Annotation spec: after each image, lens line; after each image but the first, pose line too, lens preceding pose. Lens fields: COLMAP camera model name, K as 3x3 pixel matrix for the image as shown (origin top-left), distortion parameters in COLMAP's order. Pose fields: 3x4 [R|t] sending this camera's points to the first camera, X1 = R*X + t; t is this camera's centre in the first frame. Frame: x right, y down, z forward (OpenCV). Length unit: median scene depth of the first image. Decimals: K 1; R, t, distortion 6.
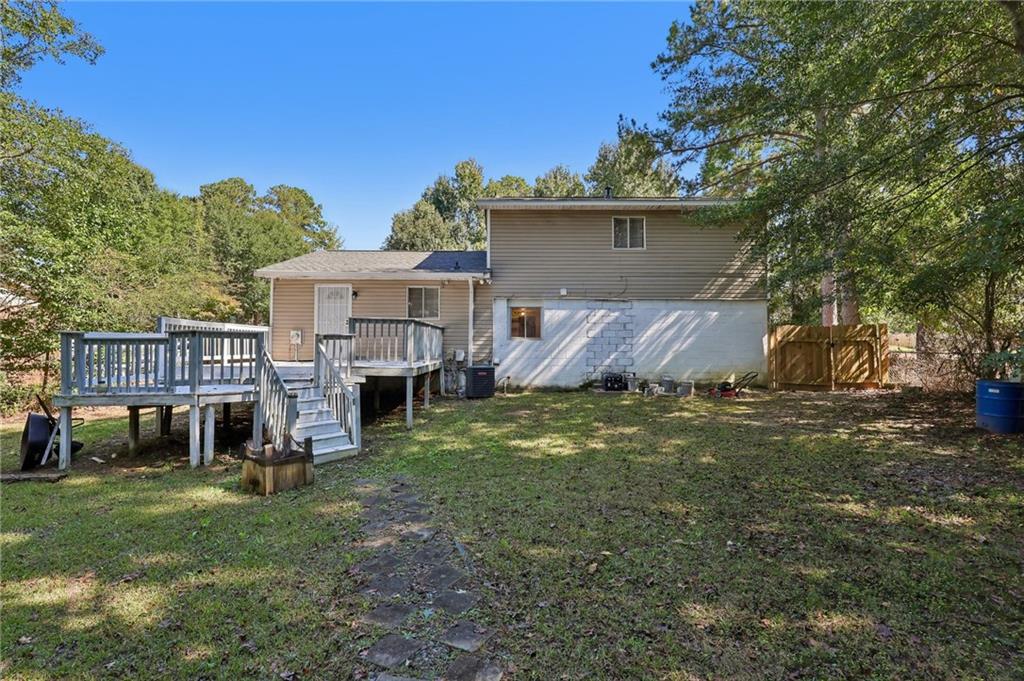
lens RADIAL K [[476.8, 0, 512.0], [0, 476.8, 340.5], [0, 0, 1]] dist [-0.000115, -0.000194]
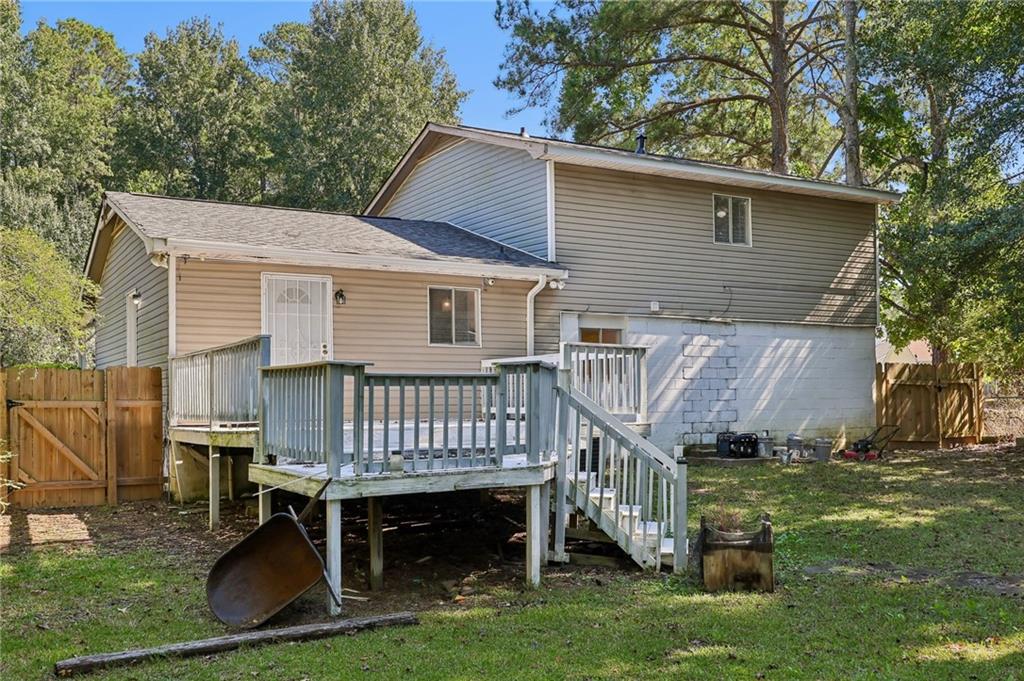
lens RADIAL K [[985.7, 0, 511.2], [0, 985.7, 398.6], [0, 0, 1]] dist [0.001753, 0.005600]
pose [[0.872996, -0.008003, 0.487662, -0.173796], [0.003749, 0.999946, 0.009699, 0.001676], [-0.487713, -0.006639, 0.872979, -0.011424]]
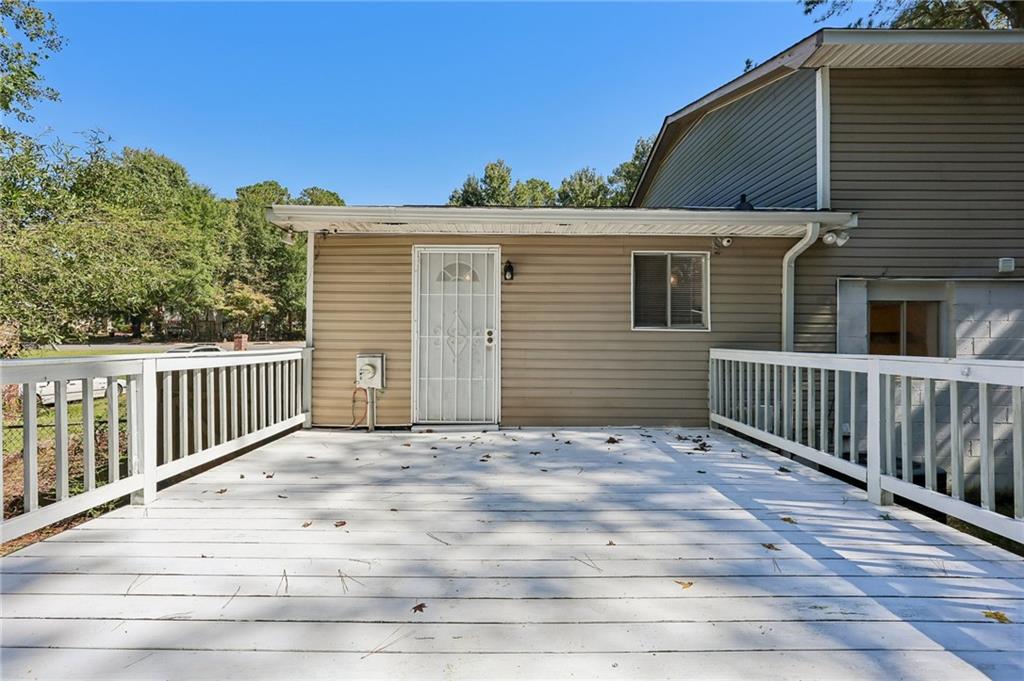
lens RADIAL K [[415.4, 0, 512.0], [0, 415.4, 340.5], [0, 0, 1]] dist [0.001000, 0.000205]
pose [[0.999985, 0.002094, -0.005112, -0.081040], [-0.002033, 0.999928, 0.011818, -0.009743], [0.005136, -0.011808, 0.999917, 0.158275]]
